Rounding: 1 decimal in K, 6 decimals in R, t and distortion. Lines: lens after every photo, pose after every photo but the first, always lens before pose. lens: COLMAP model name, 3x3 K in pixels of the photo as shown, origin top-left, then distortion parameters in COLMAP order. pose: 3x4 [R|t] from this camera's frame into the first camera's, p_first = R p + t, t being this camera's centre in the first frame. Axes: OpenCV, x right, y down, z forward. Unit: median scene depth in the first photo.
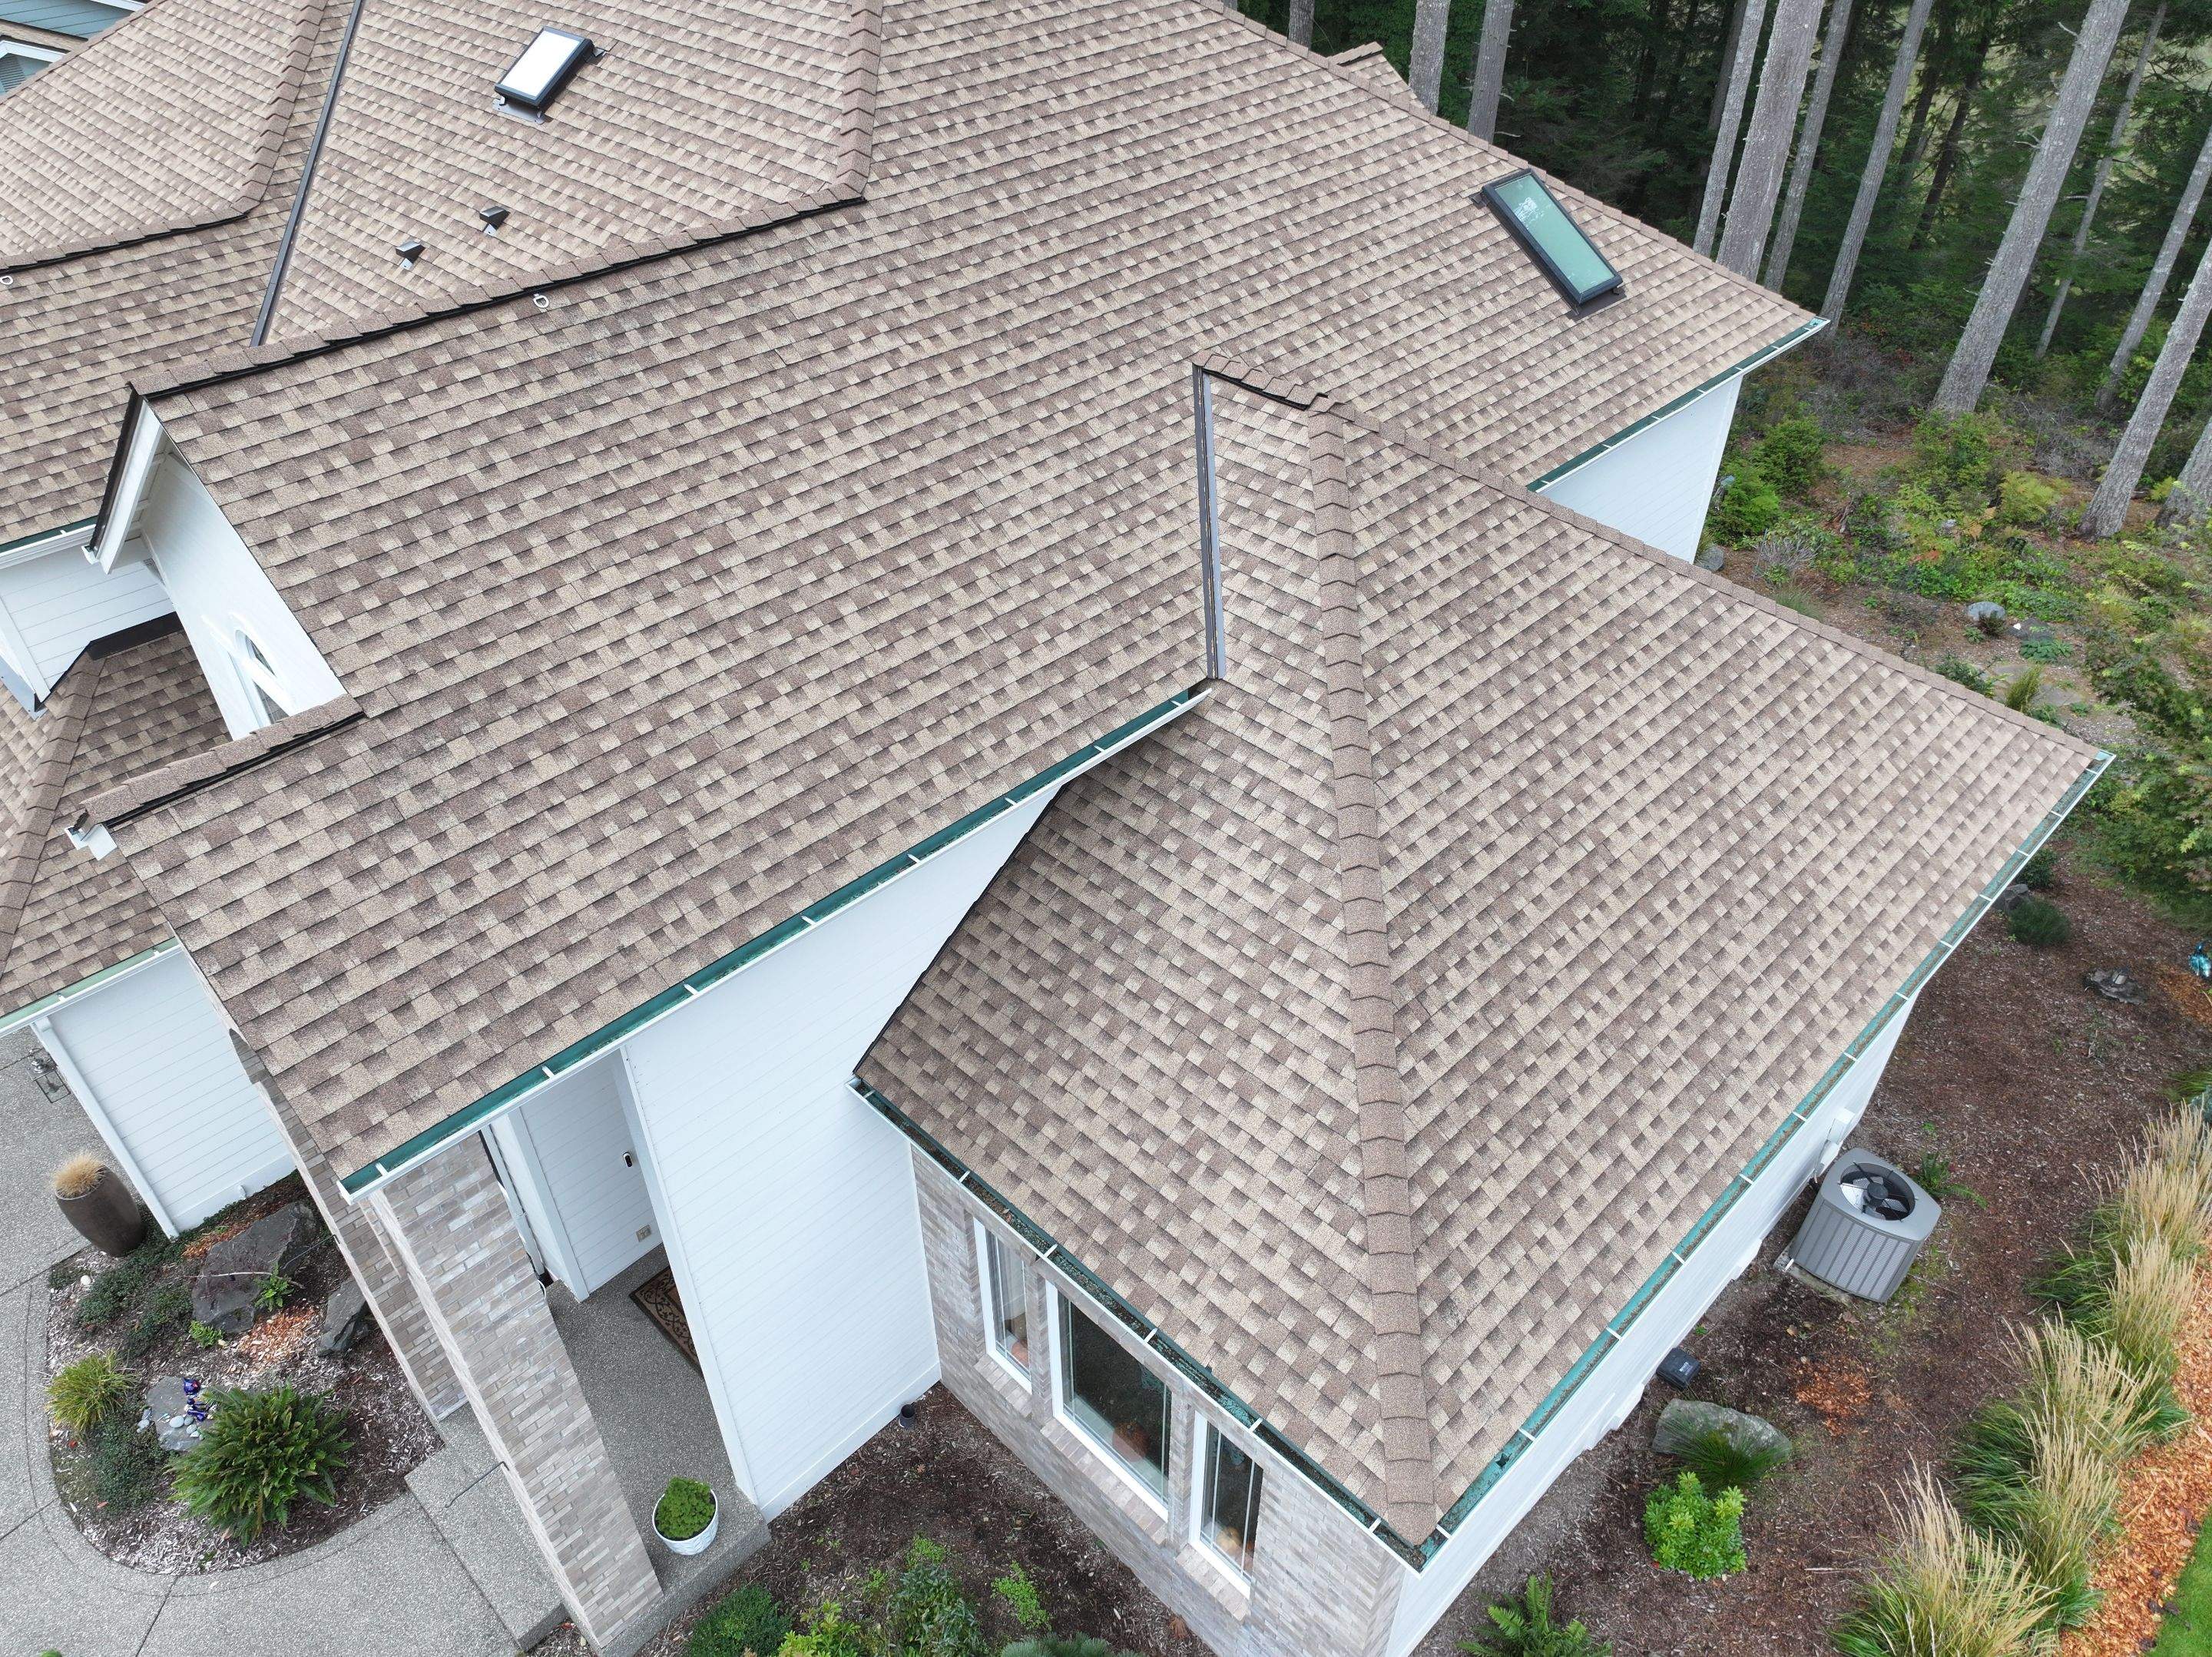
lens RADIAL K [[1562.9, 0, 1112.0], [0, 1562.9, 825.5], [0, 0, 1]] dist [0.000021, 0.013722]
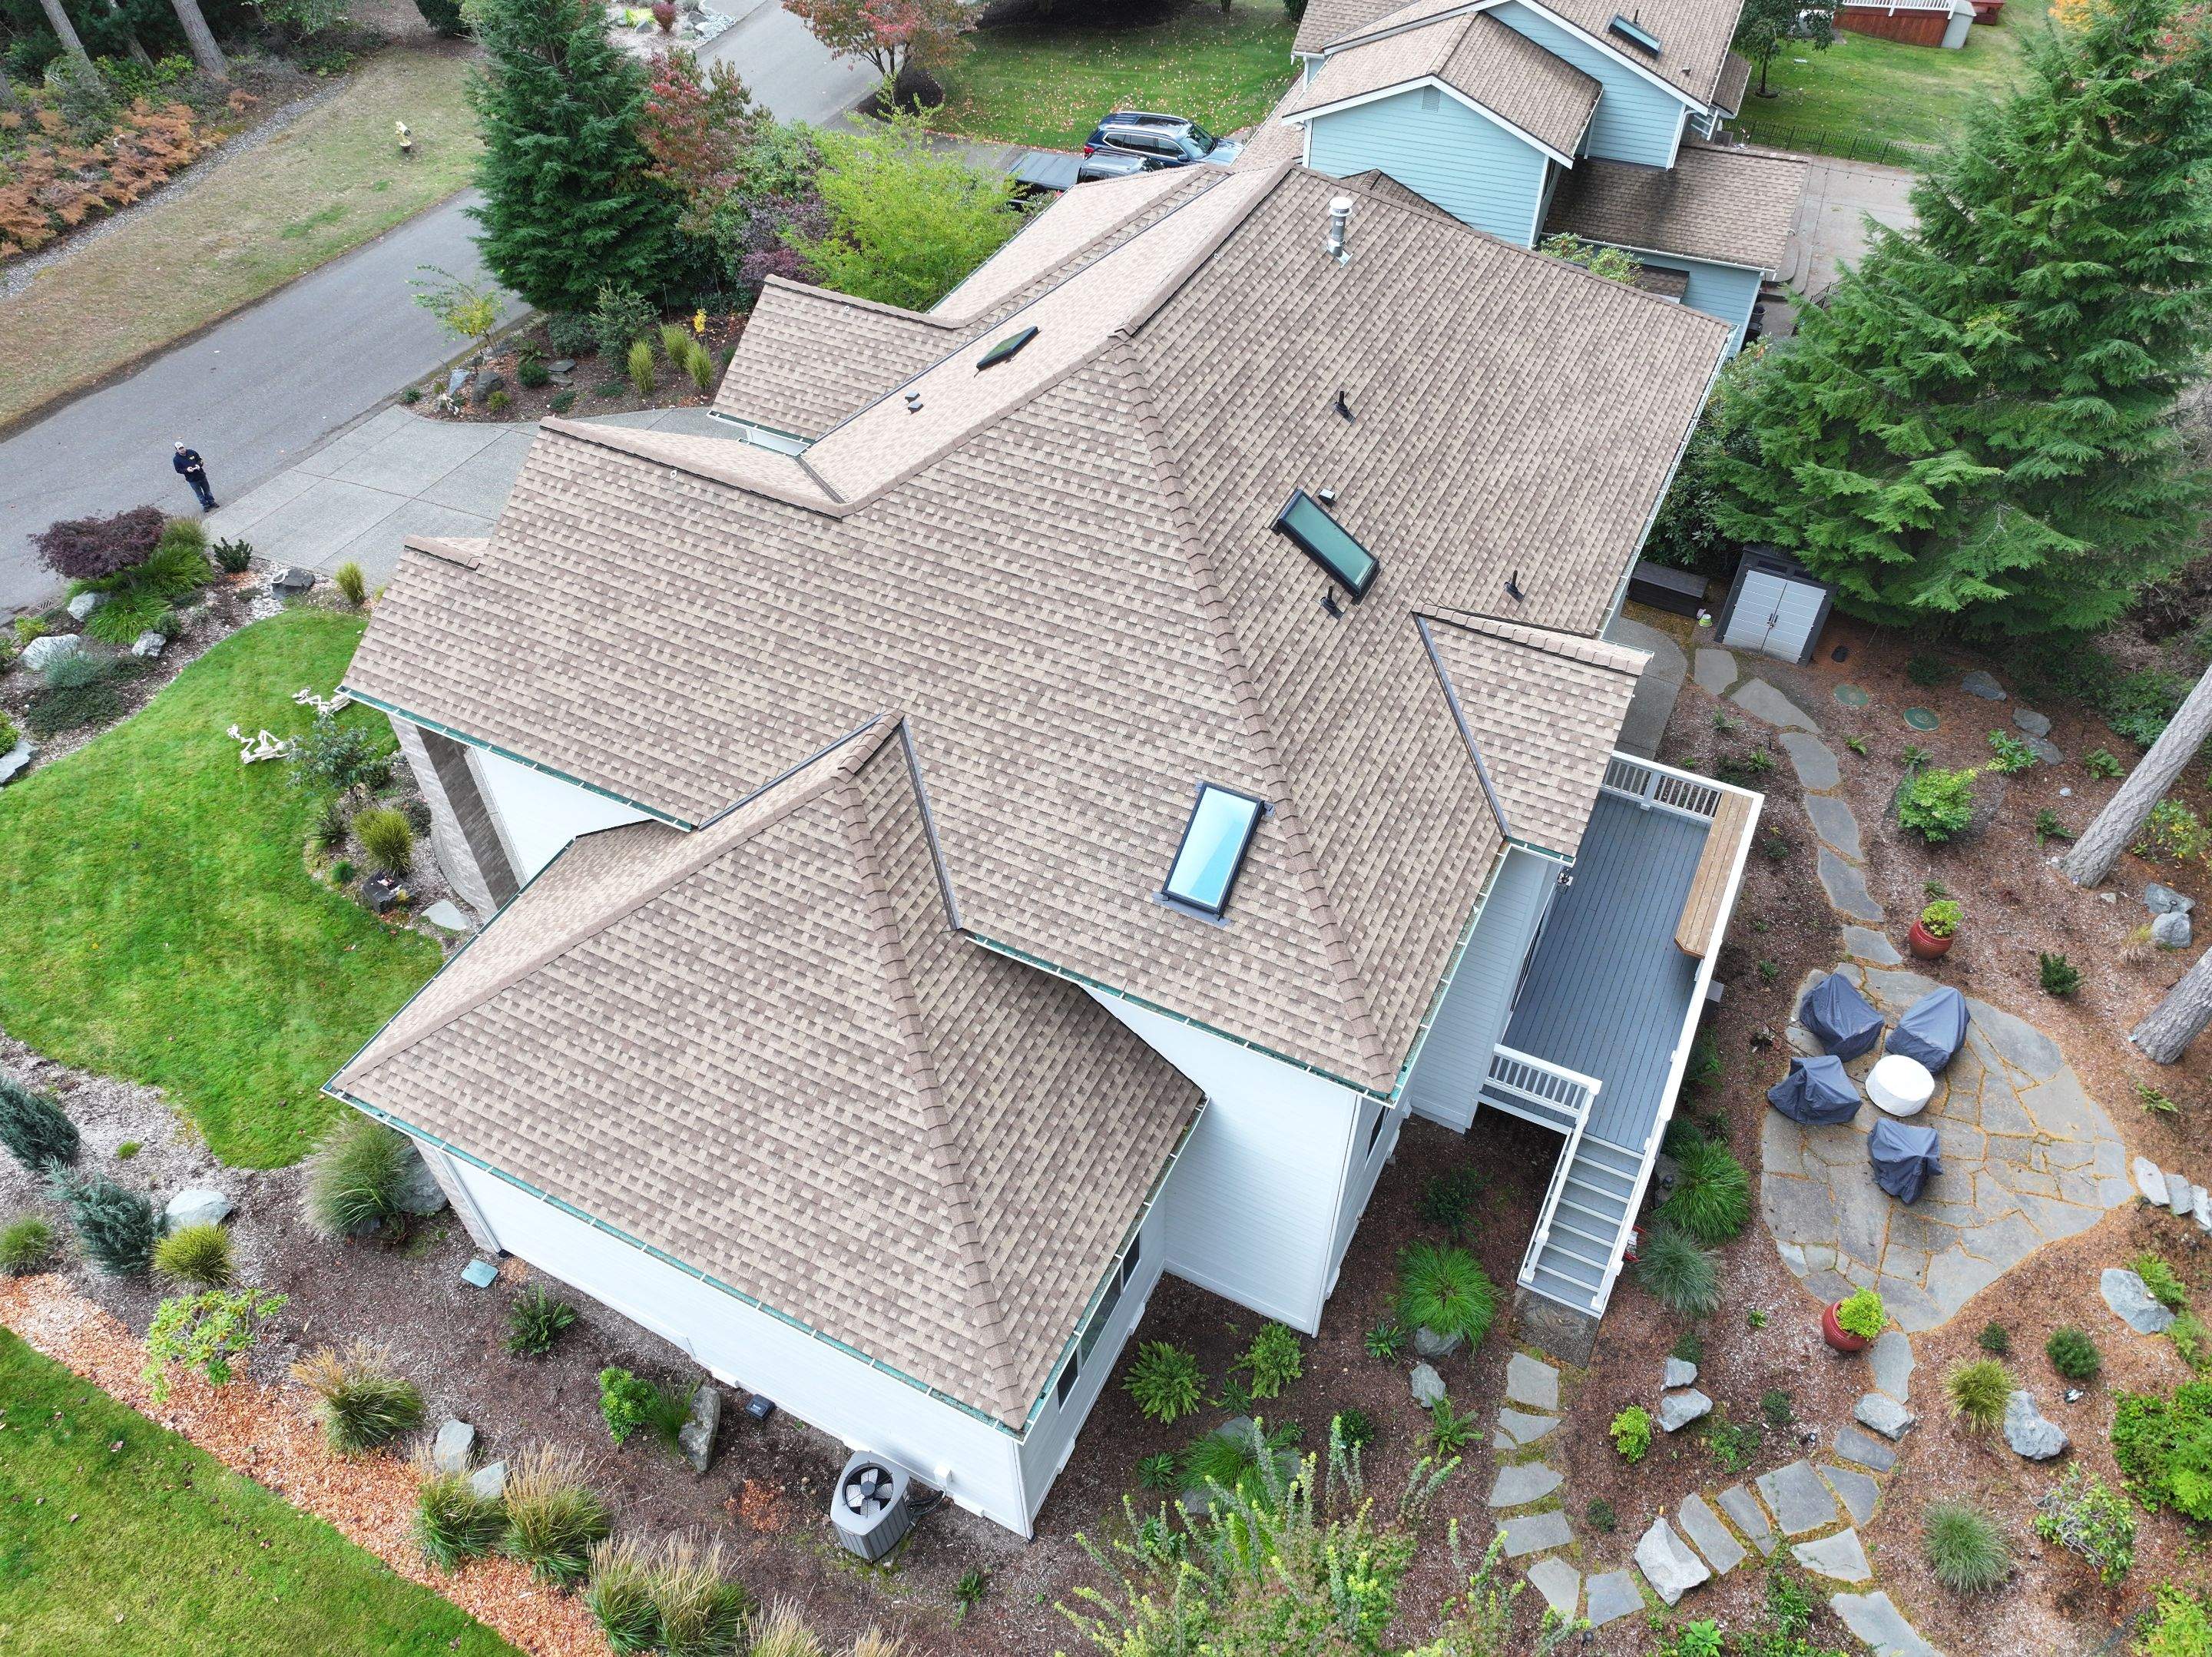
lens RADIAL K [[1562.9, 0, 1112.0], [0, 1562.9, 831.7], [0, 0, 1]] dist [0.000021, 0.013722]
pose [[0.316569, 0.689125, -0.651836, 1.369723], [-0.592375, 0.680330, 0.431558, -1.133503], [0.740861, 0.249514, 0.623593, 0.215368]]
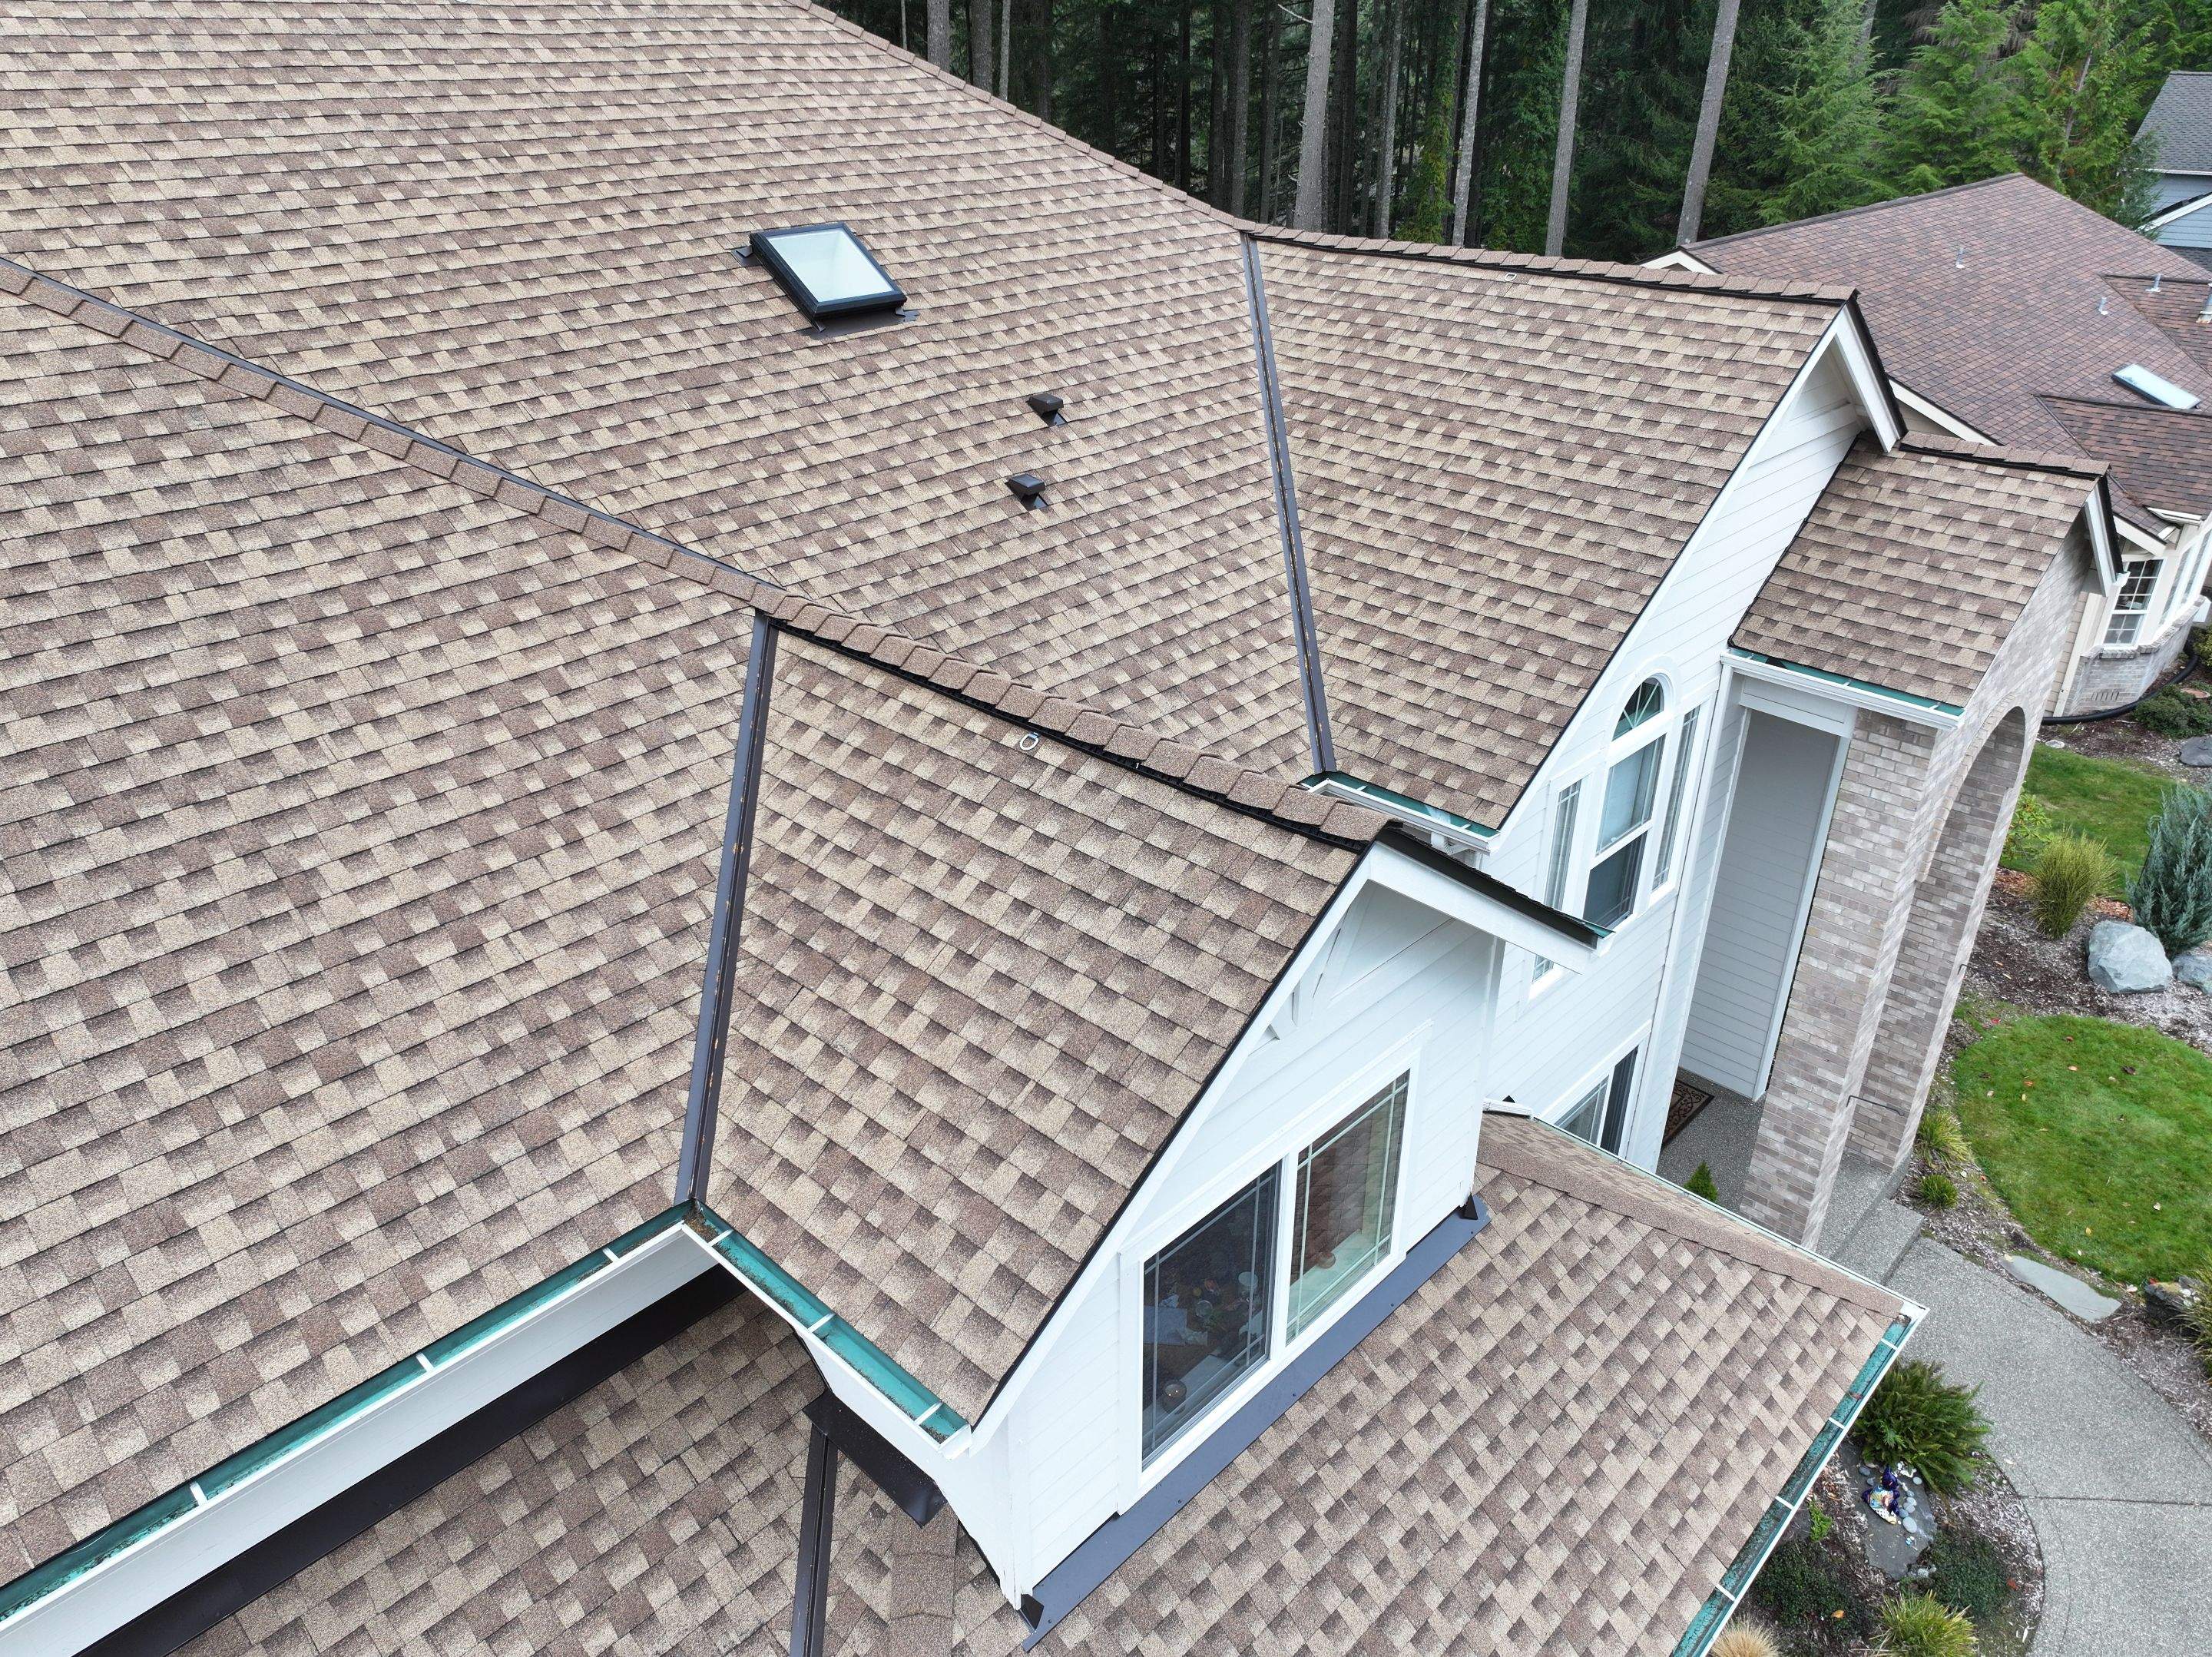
lens RADIAL K [[1562.9, 0, 1109.1], [0, 1562.9, 827.6], [0, 0, 1]] dist [0.000021, 0.013722]
pose [[-0.023520, -0.460178, 0.887515, -1.417451], [0.630471, 0.682138, 0.370398, -0.612035], [-0.775857, 0.568264, 0.274085, 1.040579]]
